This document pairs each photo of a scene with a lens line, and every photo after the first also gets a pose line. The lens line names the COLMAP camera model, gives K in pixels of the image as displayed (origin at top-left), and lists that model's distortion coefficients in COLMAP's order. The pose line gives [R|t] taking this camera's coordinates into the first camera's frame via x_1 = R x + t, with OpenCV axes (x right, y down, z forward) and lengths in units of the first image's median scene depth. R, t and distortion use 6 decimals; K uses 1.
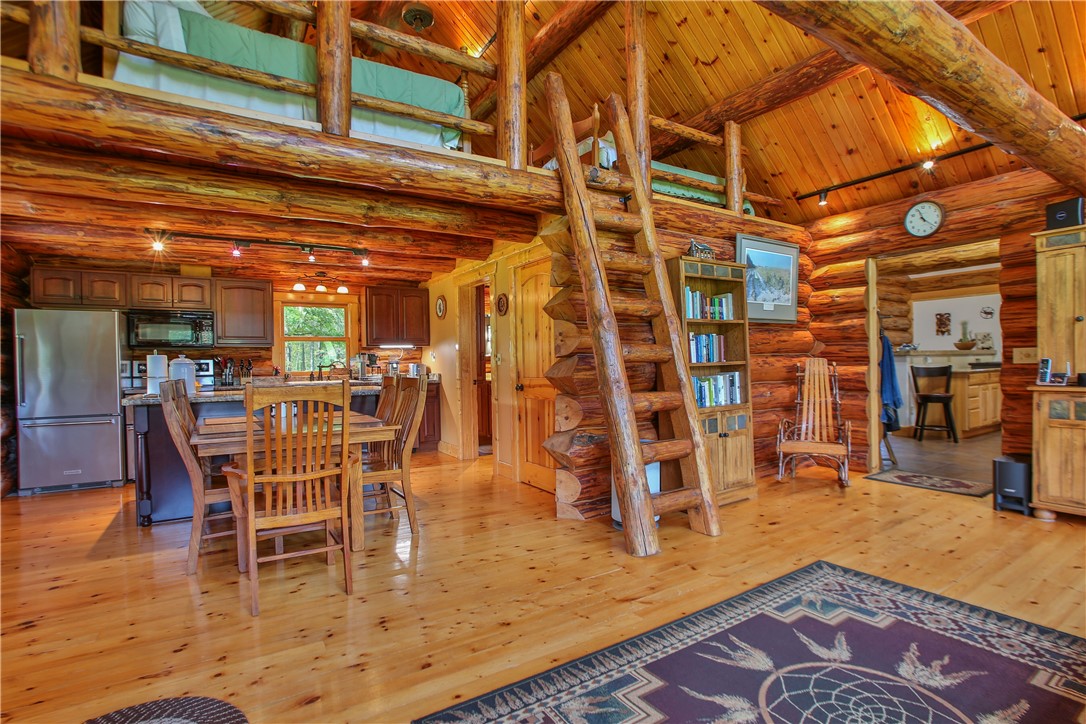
lens RADIAL K [[517.3, 0, 544.6], [0, 517.3, 367.9], [0, 0, 1]] dist [-0.055921, 0.018866]
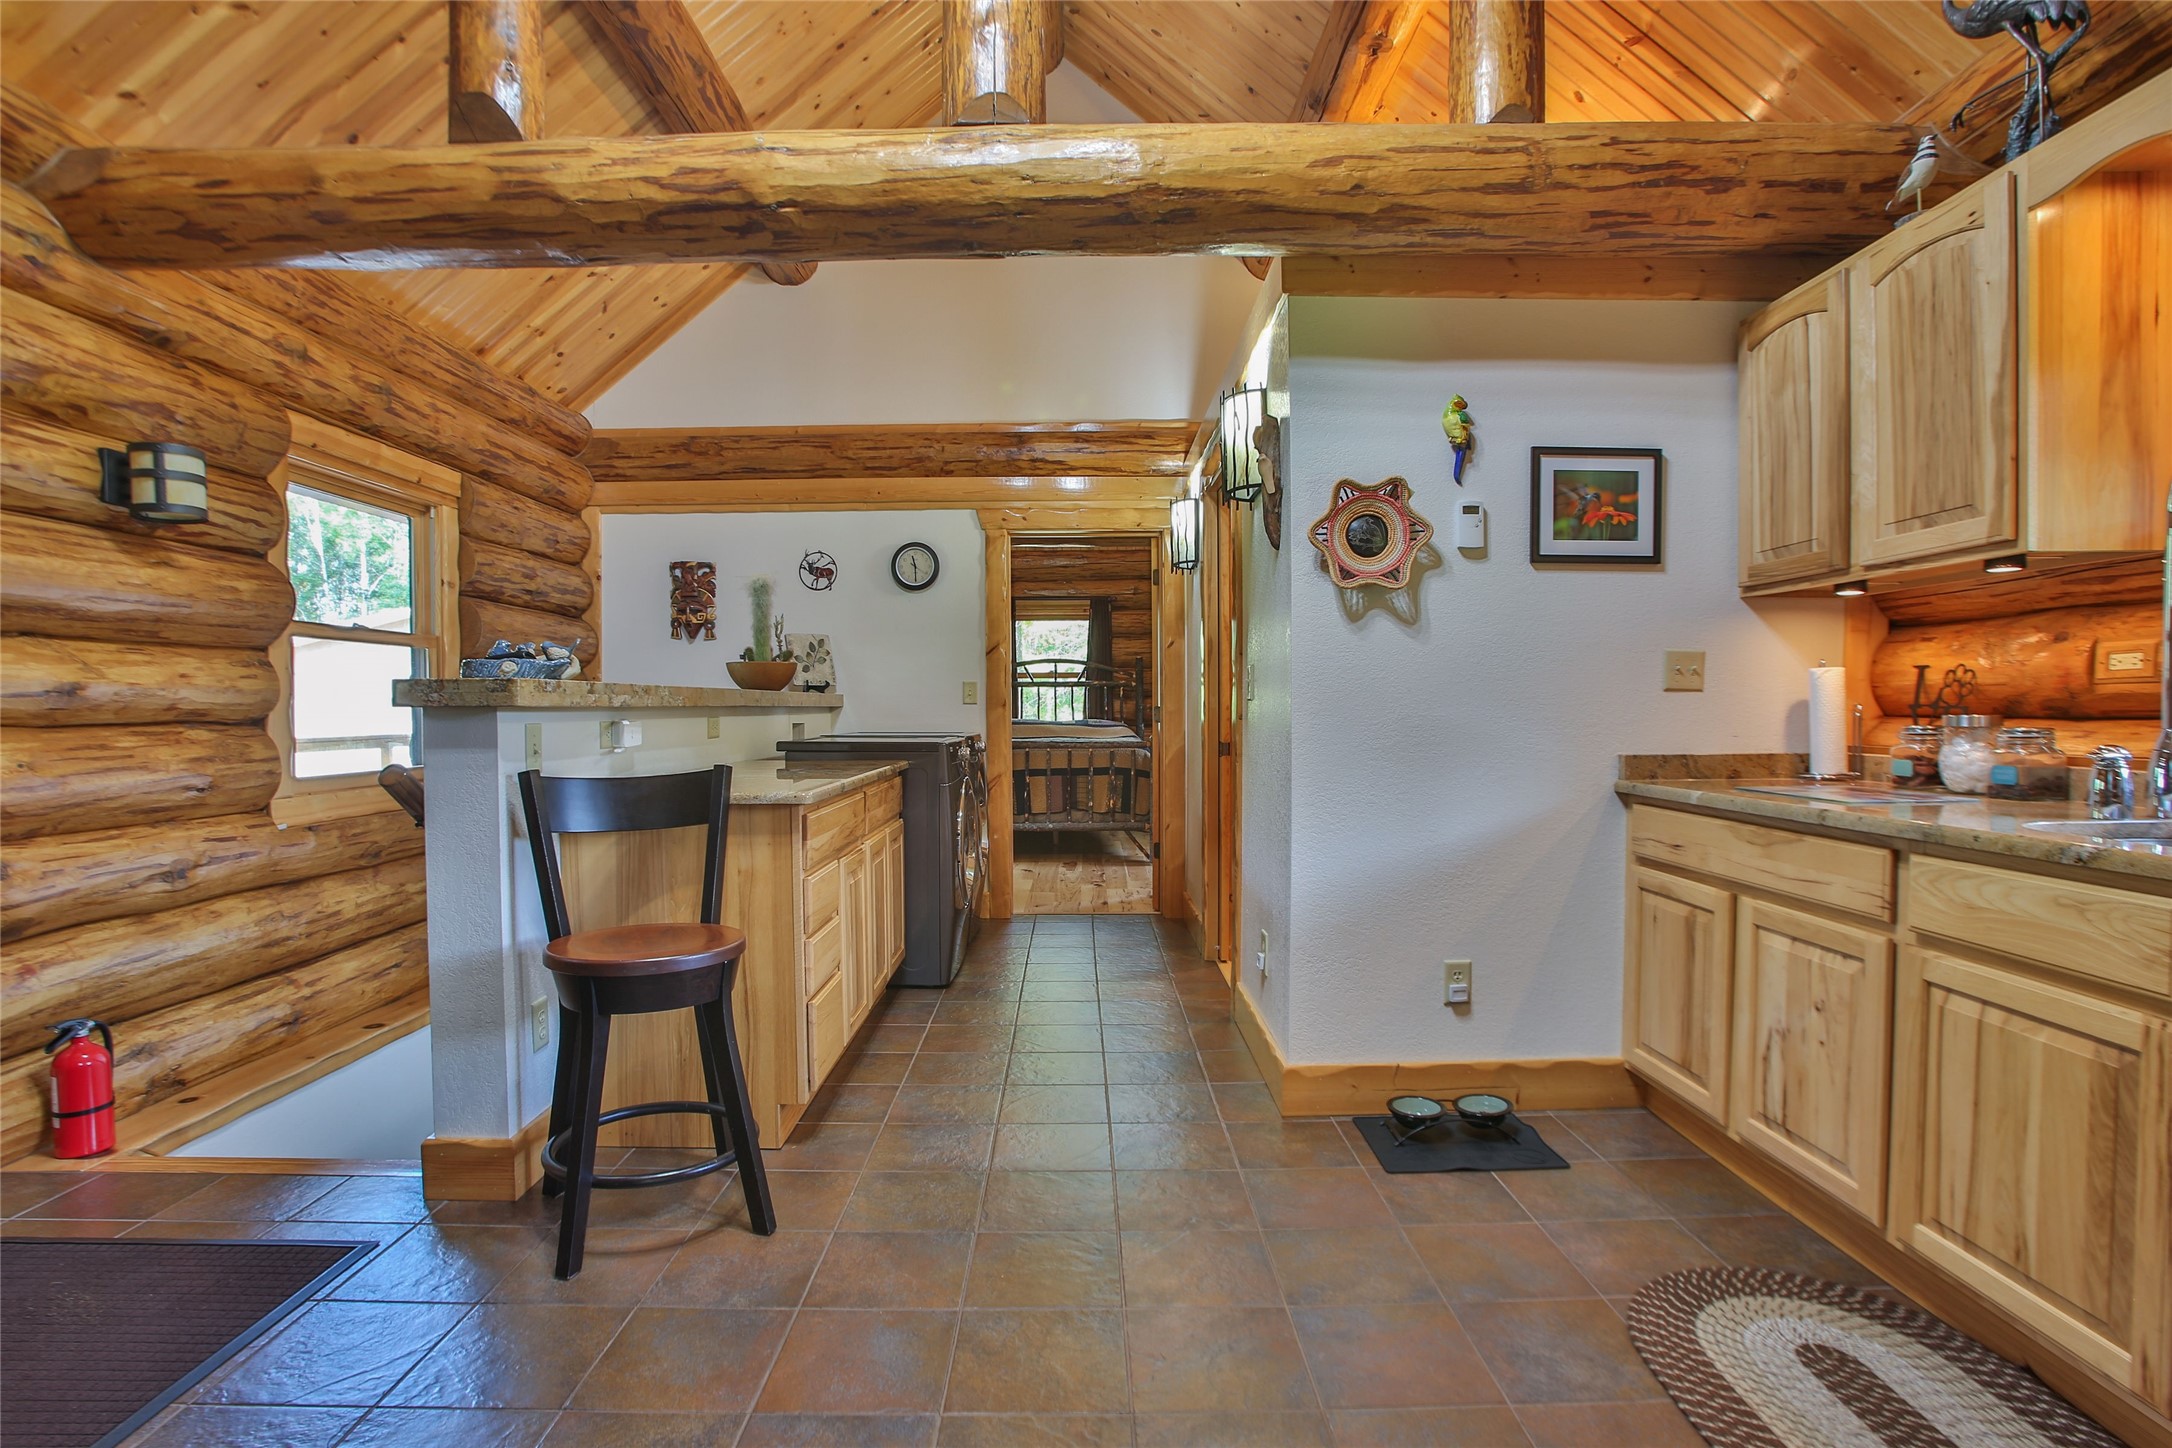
lens RADIAL K [[1086.5, 0, 1102.6], [0, 1086.5, 735.3], [0, 0, 1]] dist [-0.076174, 0.030814]
pose [[0.512455, -0.006285, 0.858691, 0.415247], [0.002287, 0.999980, 0.005954, -0.014192], [-0.858711, -0.001088, 0.512459, 0.522145]]
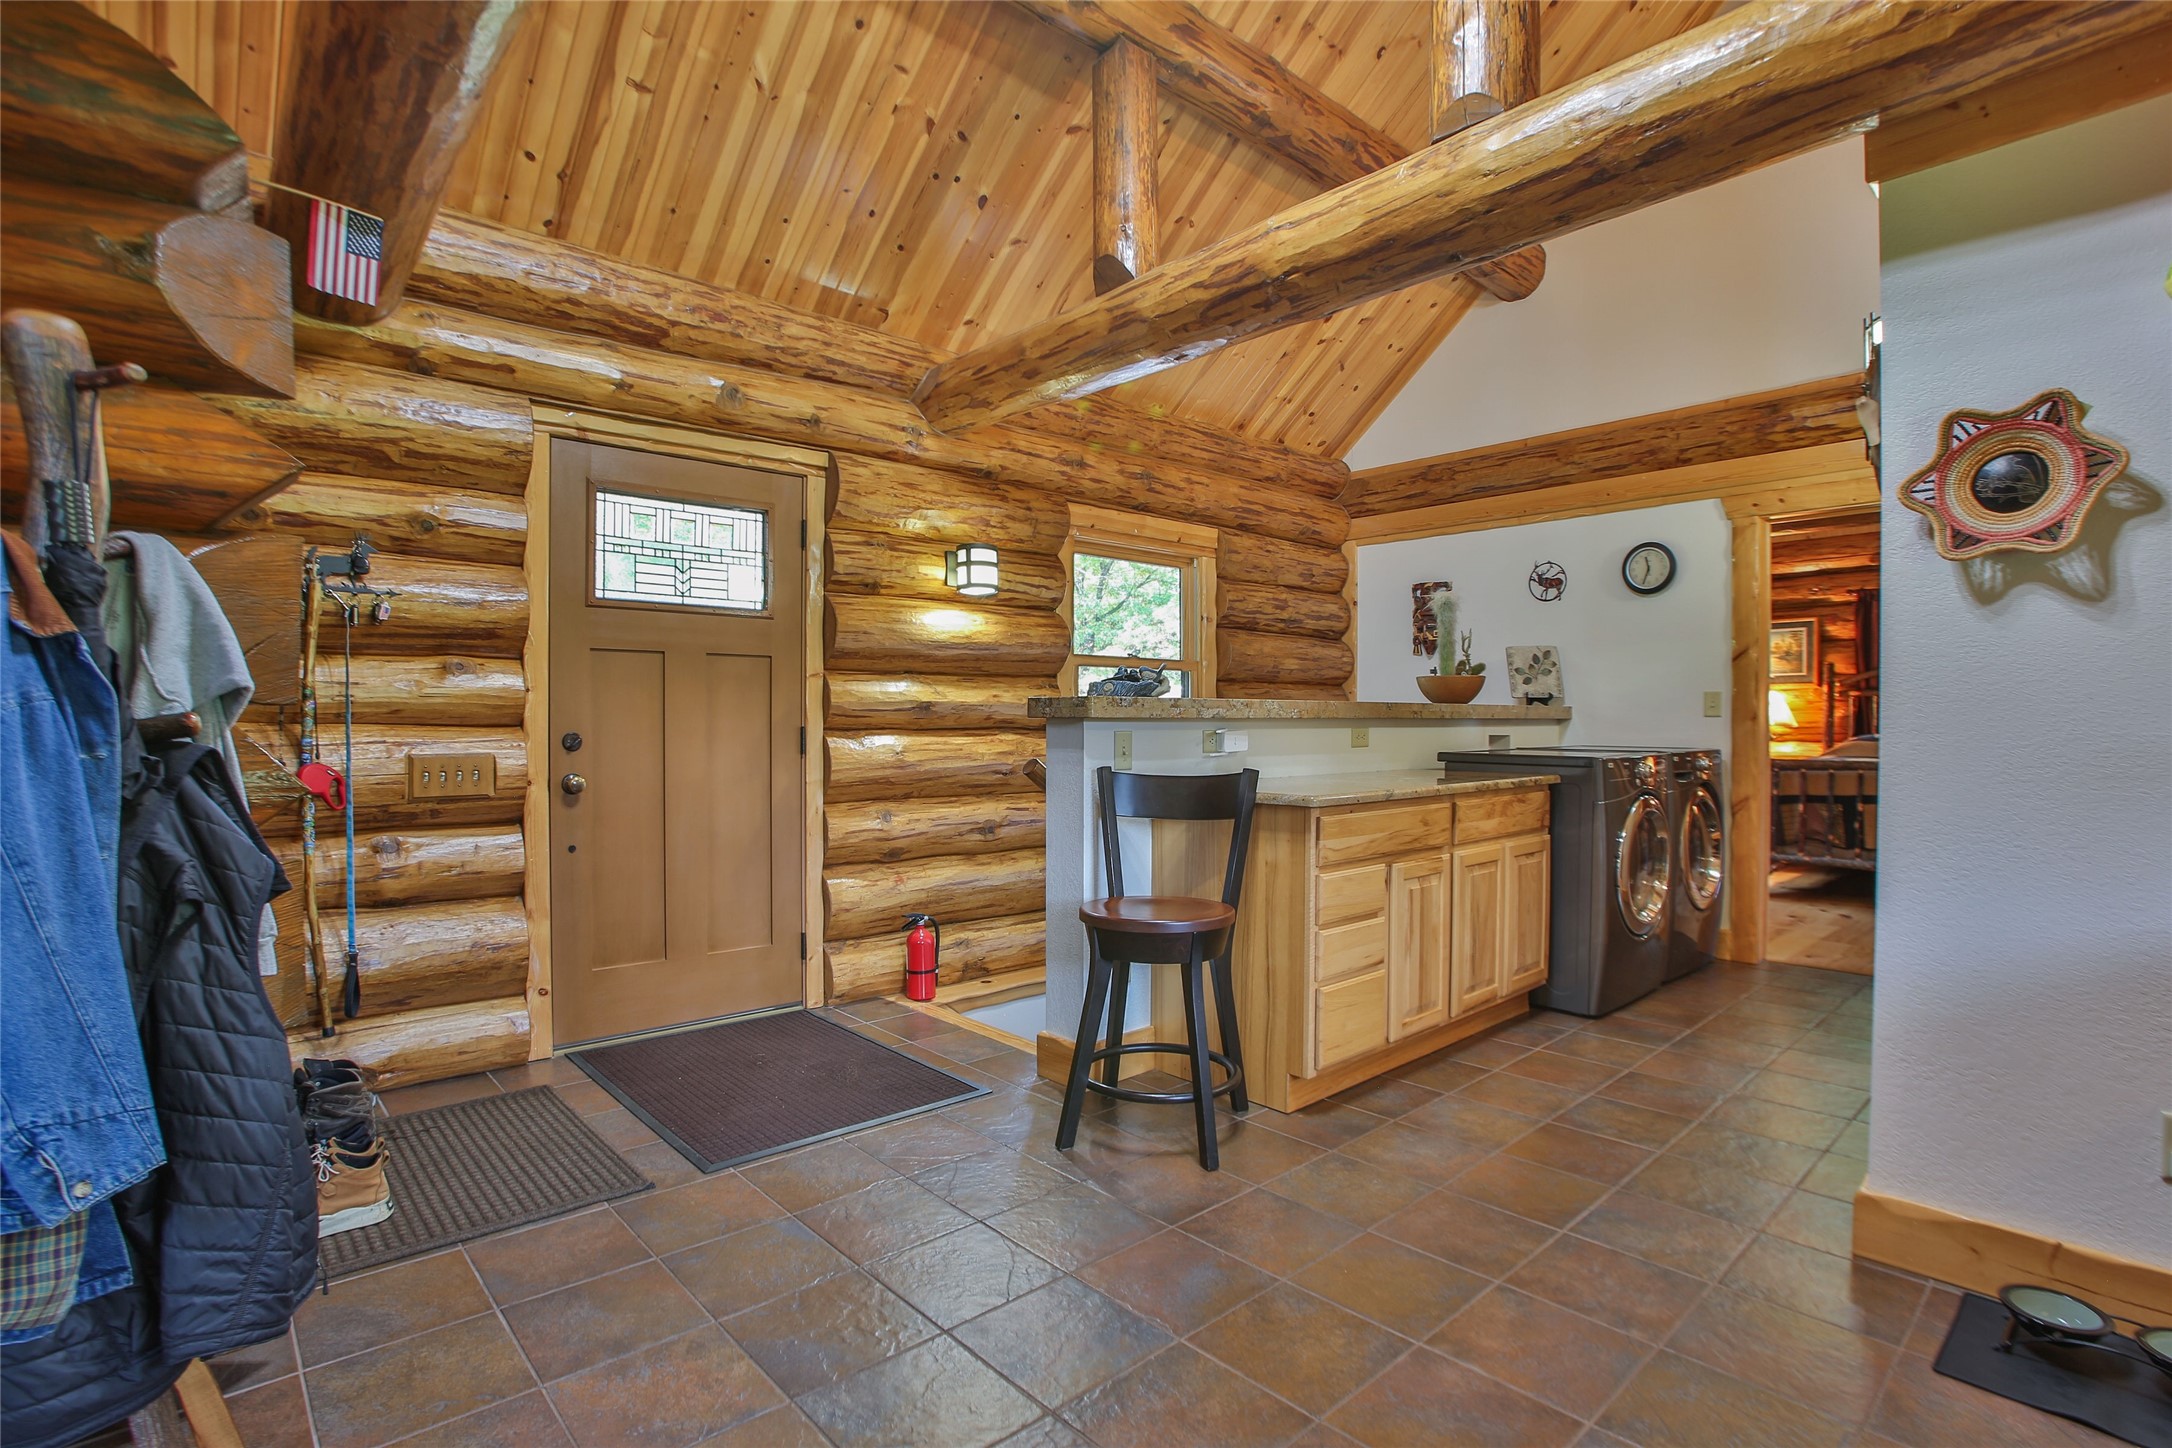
lens RADIAL K [[1066.4, 0, 1081.7], [0, 1066.4, 735.3], [0, 0, 1]] dist [-0.085889, 0.041909]
pose [[0.983170, 0.015210, 0.182057, 0.503076], [-0.015834, 0.999873, 0.001978, -0.015047], [-0.182004, -0.004828, 0.983286, 0.438217]]
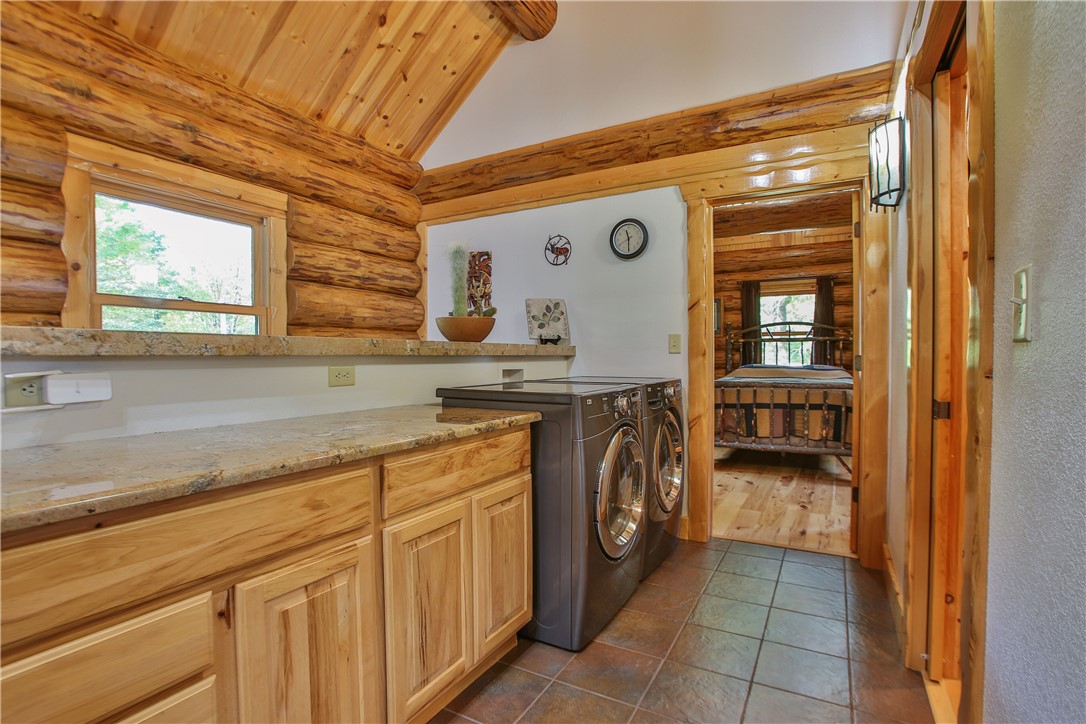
lens RADIAL K [[533.2, 0, 540.8], [0, 533.2, 367.7], [0, 0, 1]] dist [-0.085889, 0.041909]
pose [[0.876901, 0.003838, 0.480655, 0.680913], [-0.006242, 0.999975, 0.003404, -0.020020], [-0.480630, -0.005985, 0.876903, 0.648521]]
